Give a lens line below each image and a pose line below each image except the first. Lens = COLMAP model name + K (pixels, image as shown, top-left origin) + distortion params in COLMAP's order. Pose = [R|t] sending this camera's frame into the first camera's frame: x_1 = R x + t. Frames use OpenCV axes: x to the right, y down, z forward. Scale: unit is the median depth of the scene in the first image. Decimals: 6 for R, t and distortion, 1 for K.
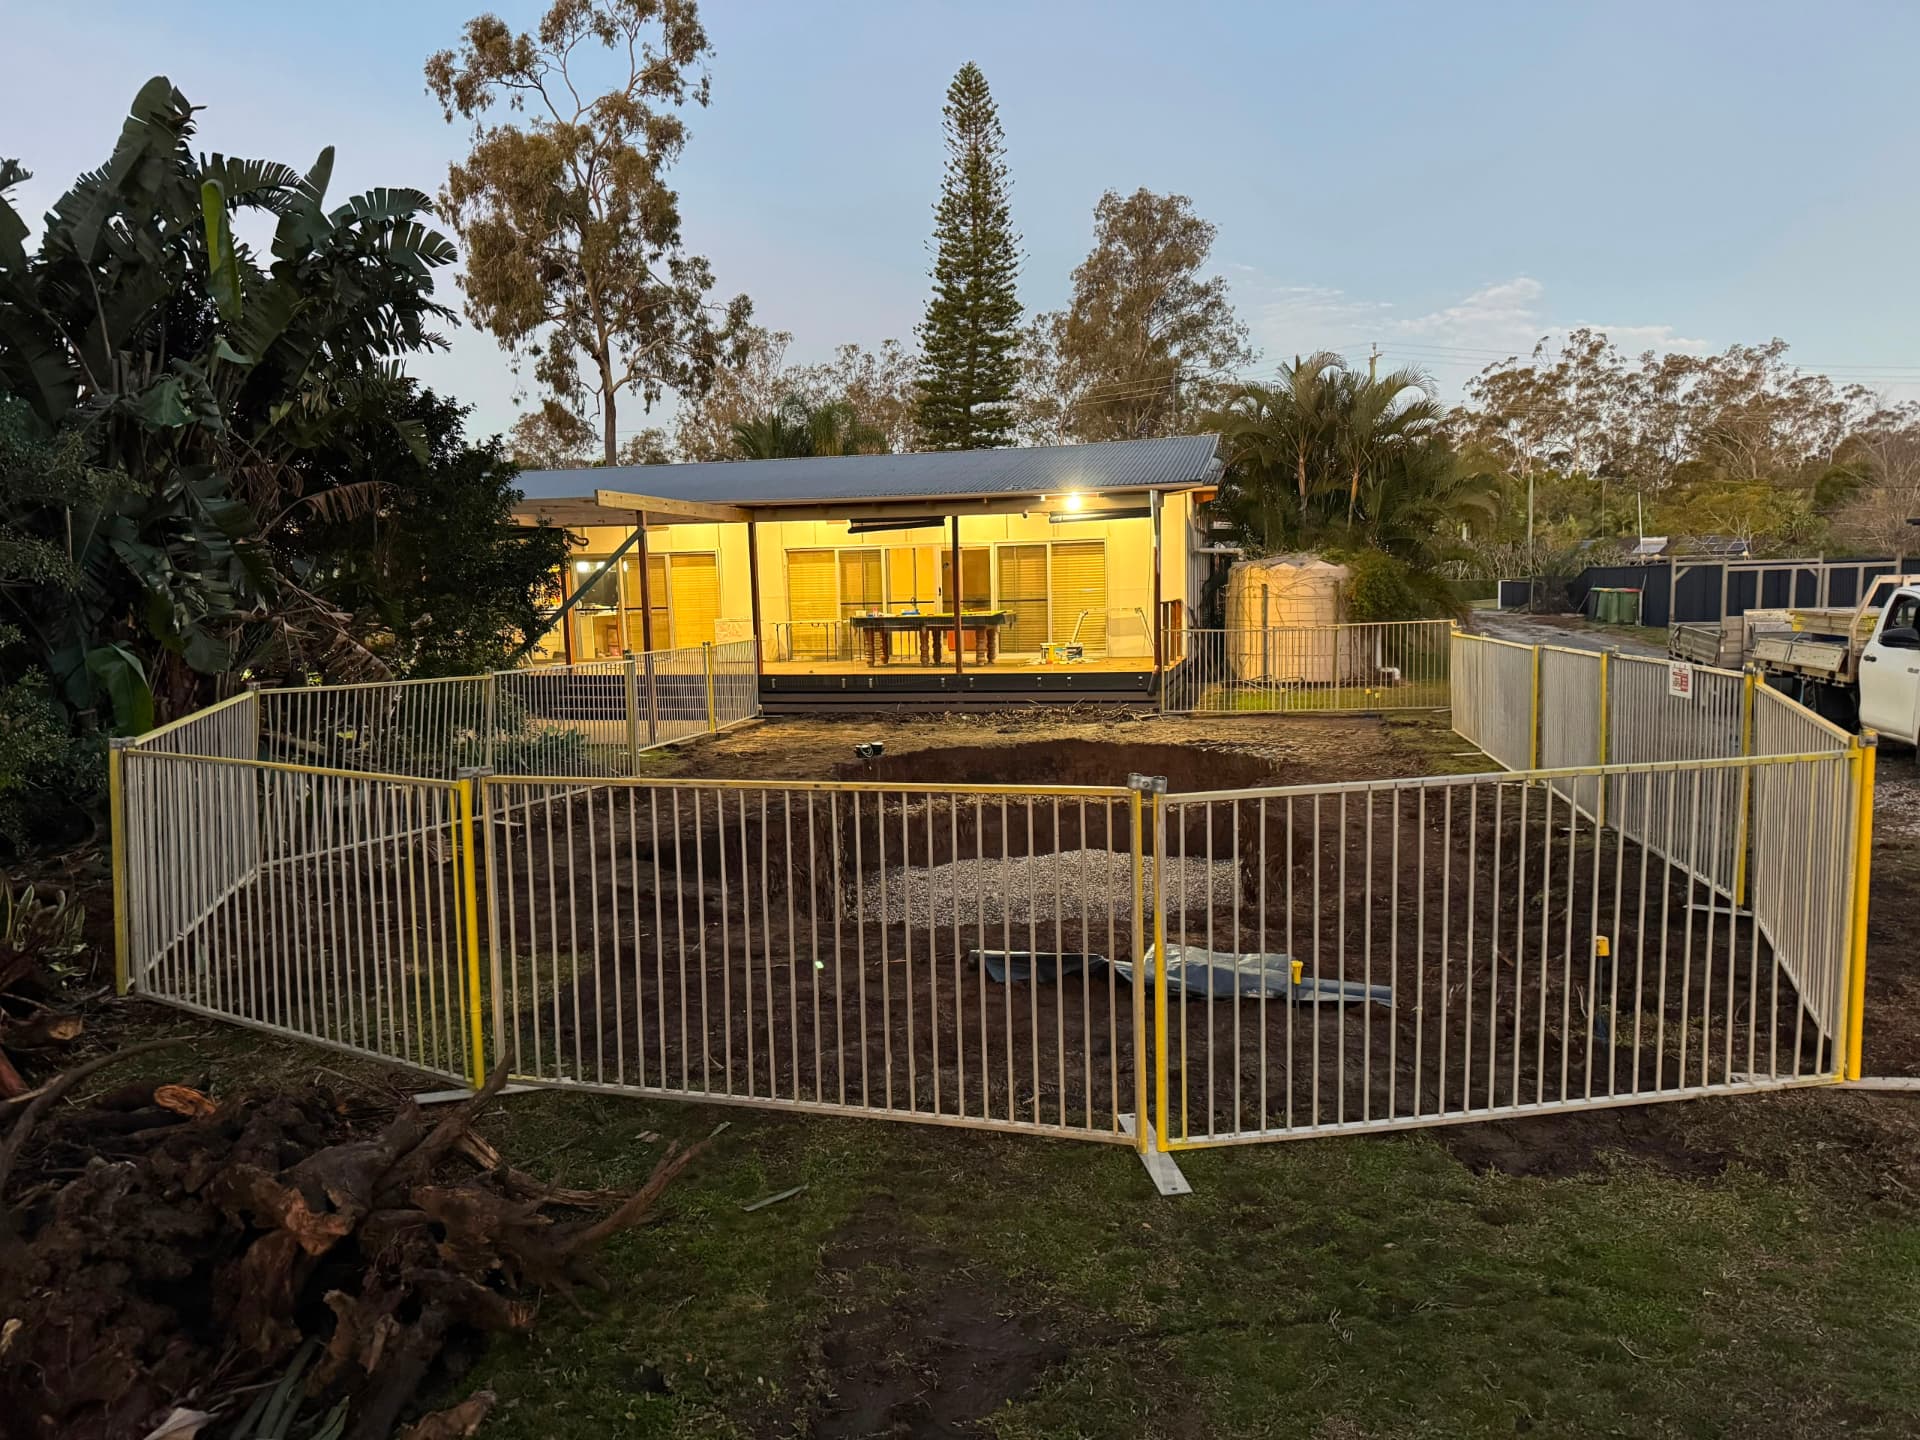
lens RADIAL K [[1326.5, 0, 960.0], [0, 1326.5, 720.0], [0, 0, 1]] dist [0.053594, -0.054023]
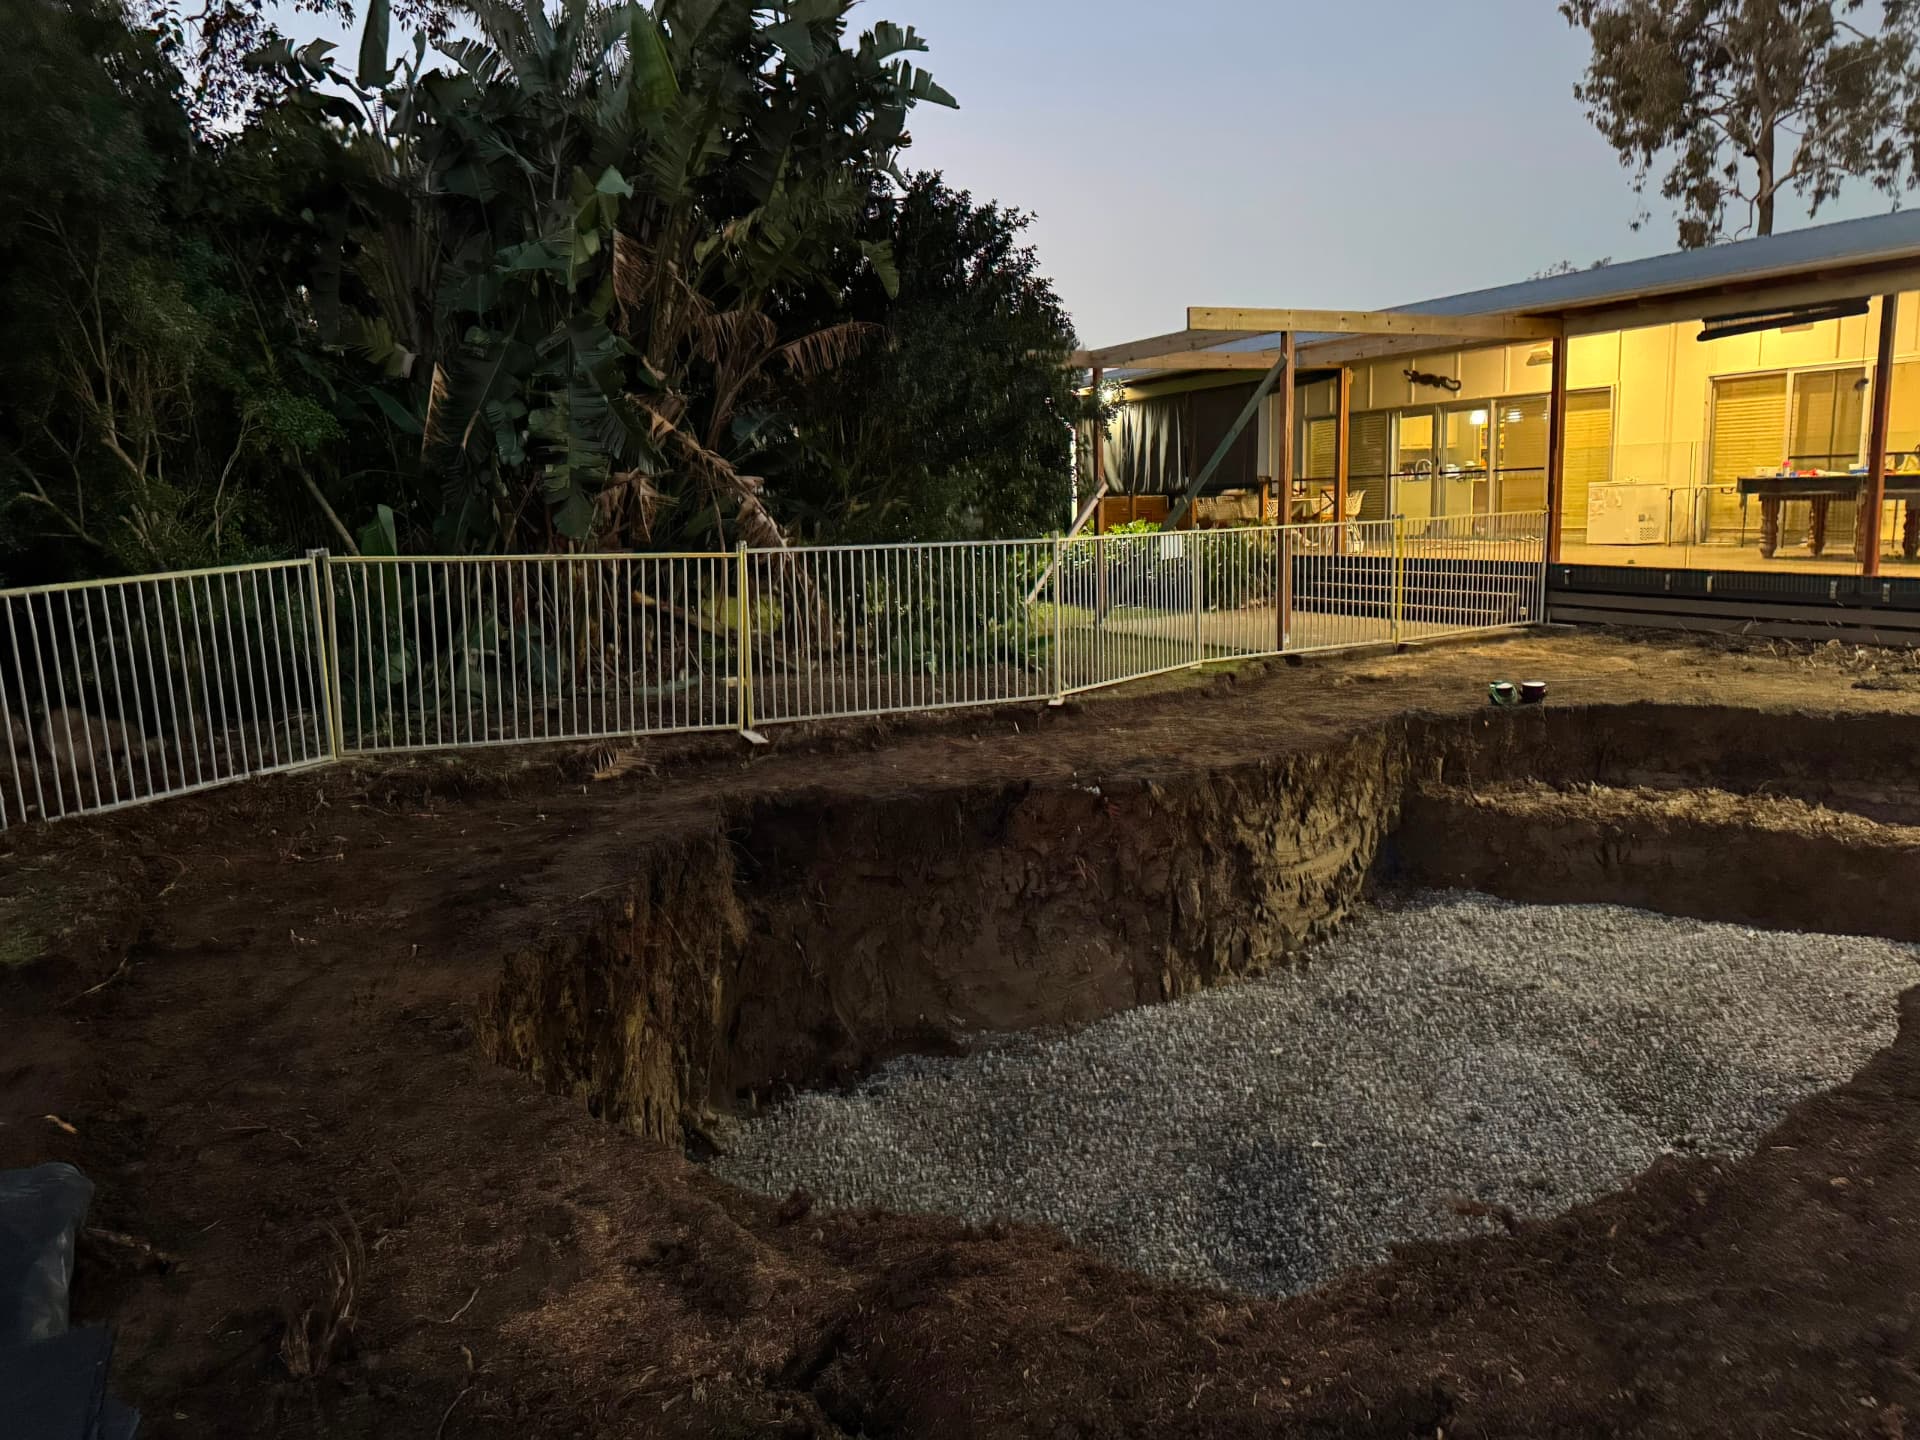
lens RADIAL K [[1326.5, 0, 960.0], [0, 1326.5, 720.0], [0, 0, 1]] dist [0.053594, -0.054023]
pose [[0.646543, 0.127443, -0.752157, 0.097614], [-0.056381, 0.991234, 0.119487, -0.010249], [0.760791, -0.034846, 0.648061, 0.164677]]
